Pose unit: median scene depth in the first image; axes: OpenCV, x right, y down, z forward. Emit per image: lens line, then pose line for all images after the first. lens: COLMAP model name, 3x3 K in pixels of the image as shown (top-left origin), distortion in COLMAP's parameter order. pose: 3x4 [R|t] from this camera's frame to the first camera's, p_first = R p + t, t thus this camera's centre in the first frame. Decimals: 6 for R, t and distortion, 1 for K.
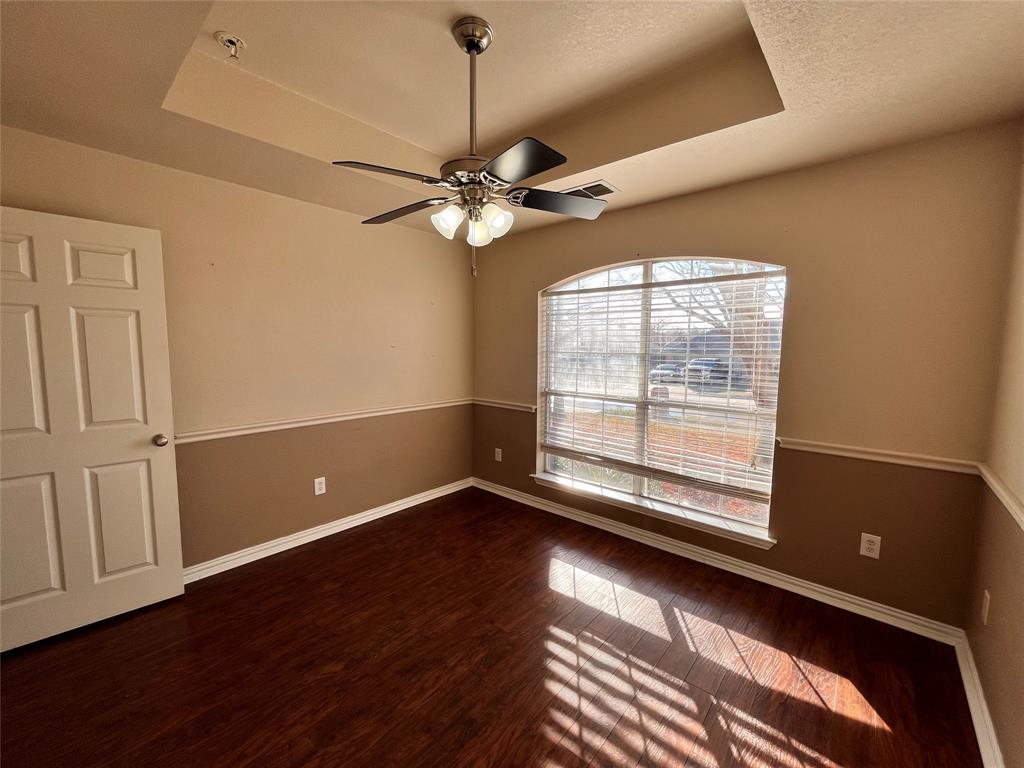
lens RADIAL K [[413.7, 0, 512.0], [0, 413.7, 384.0], [0, 0, 1]] dist [-0.002638, 0.000043]
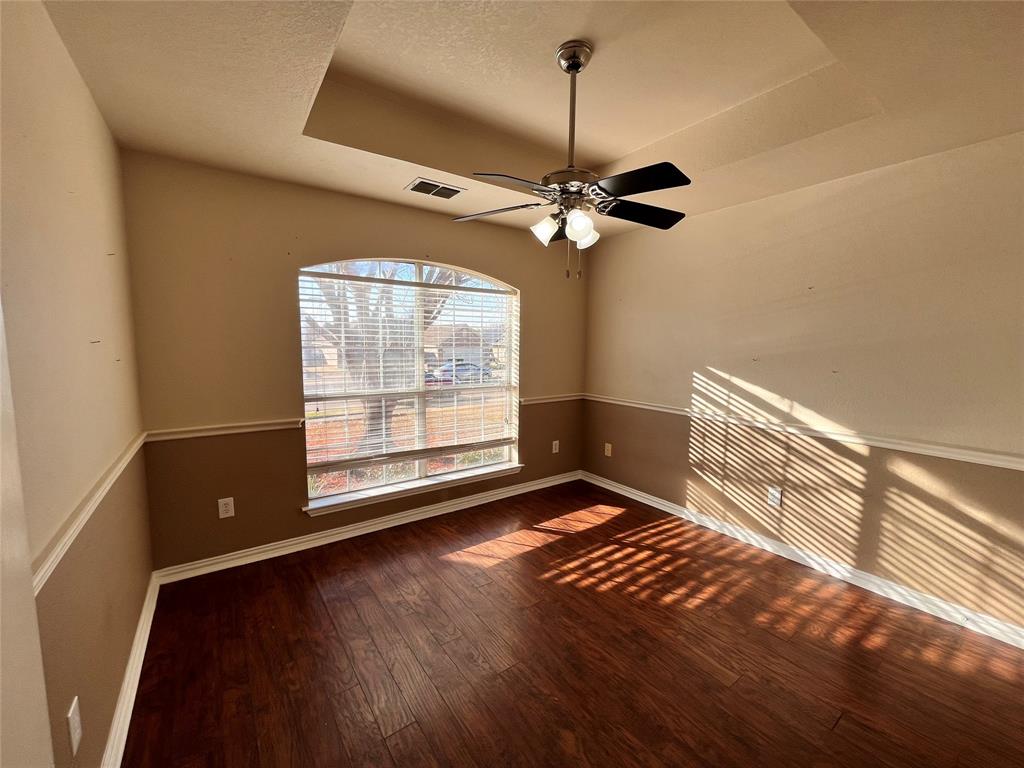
lens RADIAL K [[413.7, 0, 512.0], [0, 413.7, 384.0], [0, 0, 1]] dist [-0.002638, 0.000043]
pose [[0.225351, -0.102052, 0.968918, -0.823254], [0.082443, 0.992929, 0.085407, -0.060140], [-0.970783, 0.060634, 0.232171, 0.618326]]
